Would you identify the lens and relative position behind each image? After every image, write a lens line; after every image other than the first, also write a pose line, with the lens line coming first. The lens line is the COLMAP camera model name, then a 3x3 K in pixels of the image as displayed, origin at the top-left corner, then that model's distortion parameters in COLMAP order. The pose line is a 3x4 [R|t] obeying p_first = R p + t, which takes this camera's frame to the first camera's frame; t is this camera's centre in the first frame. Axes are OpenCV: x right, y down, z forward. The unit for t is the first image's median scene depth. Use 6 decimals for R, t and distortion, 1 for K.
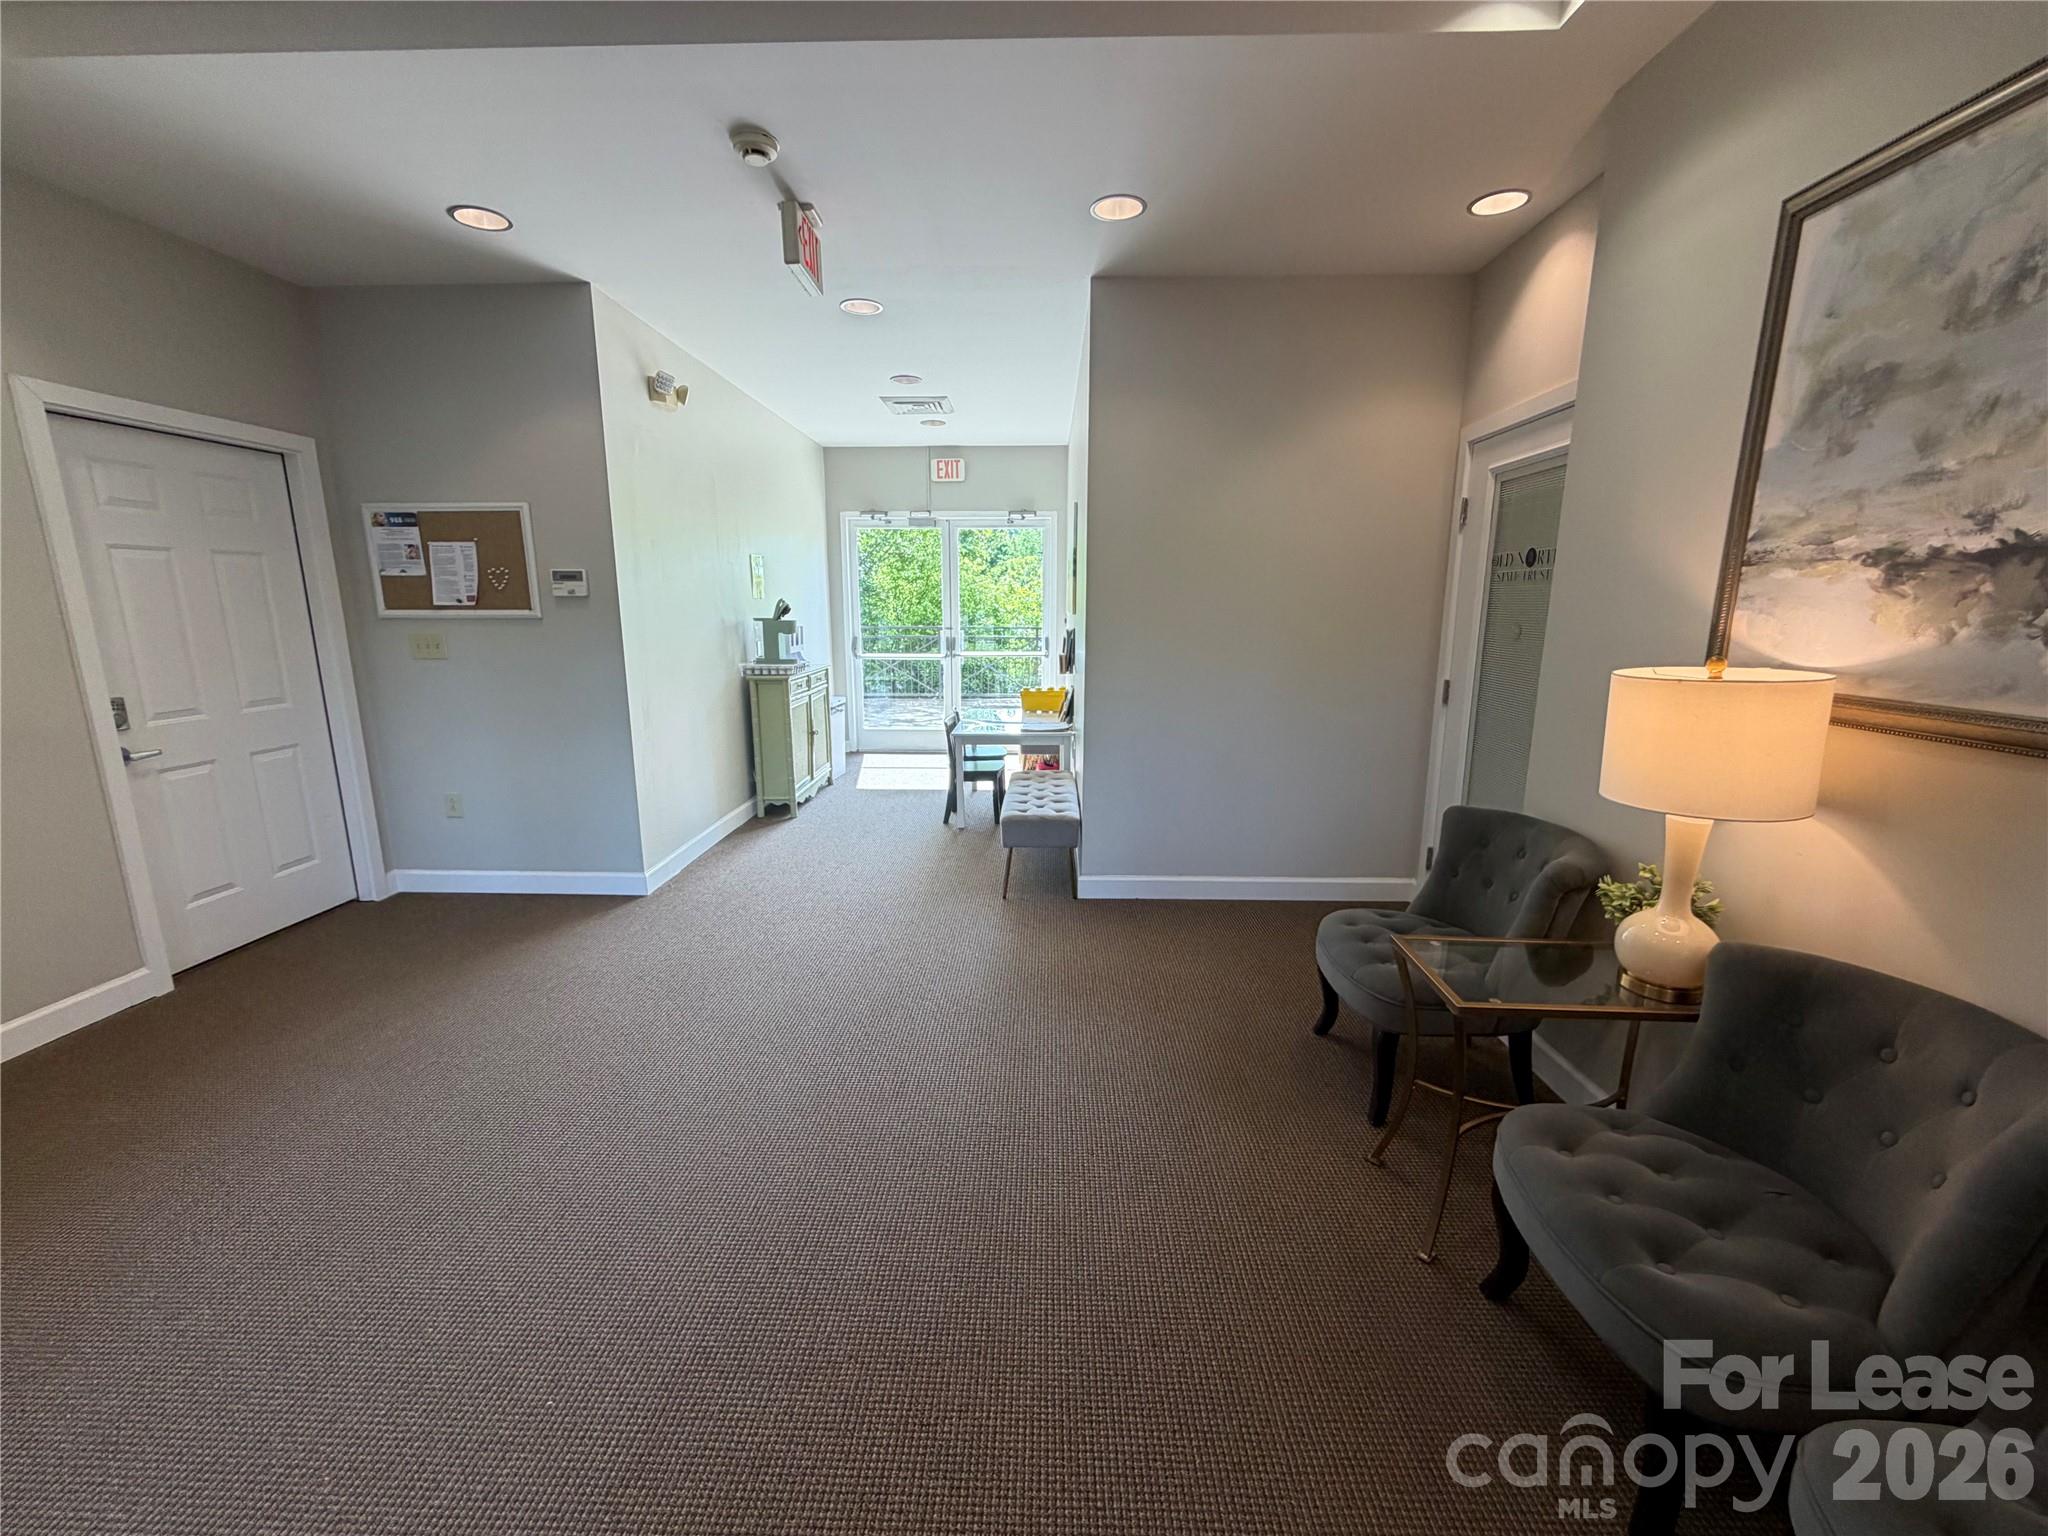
lens RADIAL K [[816.9, 0, 1018.0], [0, 816.9, 763.5], [0, 0, 1]] dist [0.000883, -0.000559]
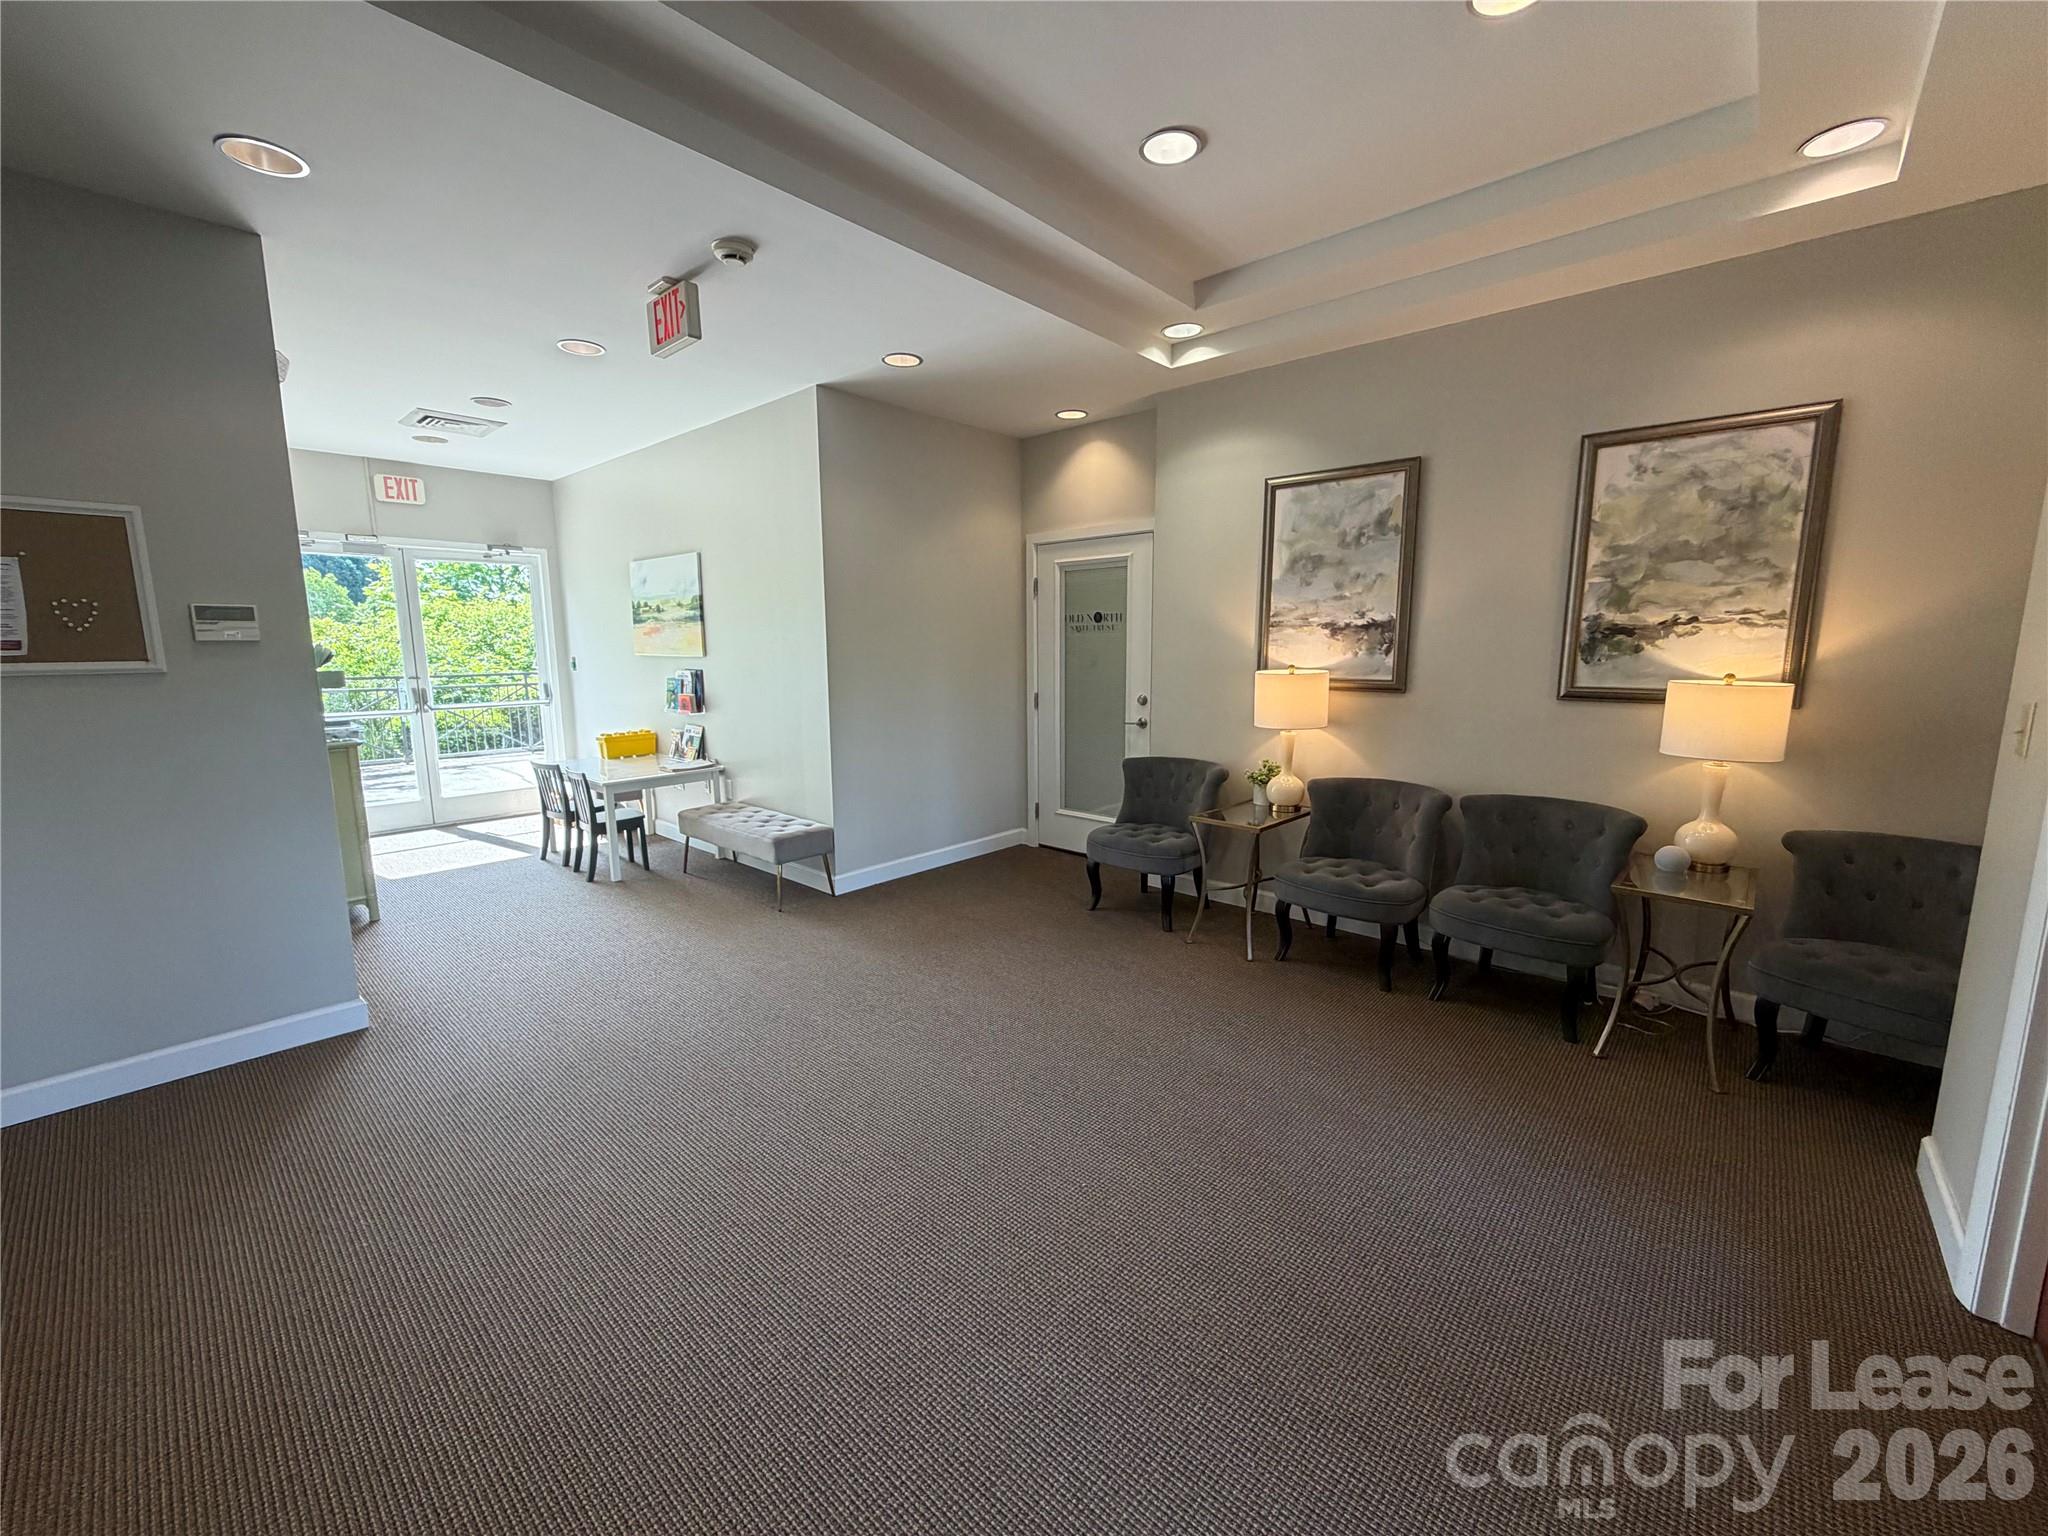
lens RADIAL K [[814.7, 0, 1020.6], [0, 814.7, 766.3], [0, 0, 1]] dist [-0.000471, -0.000327]
pose [[0.647278, -0.118486, 0.752989, -1.429568], [0.153031, 0.987932, 0.023908, -0.011947], [-0.746735, 0.099755, 0.657599, 0.032565]]
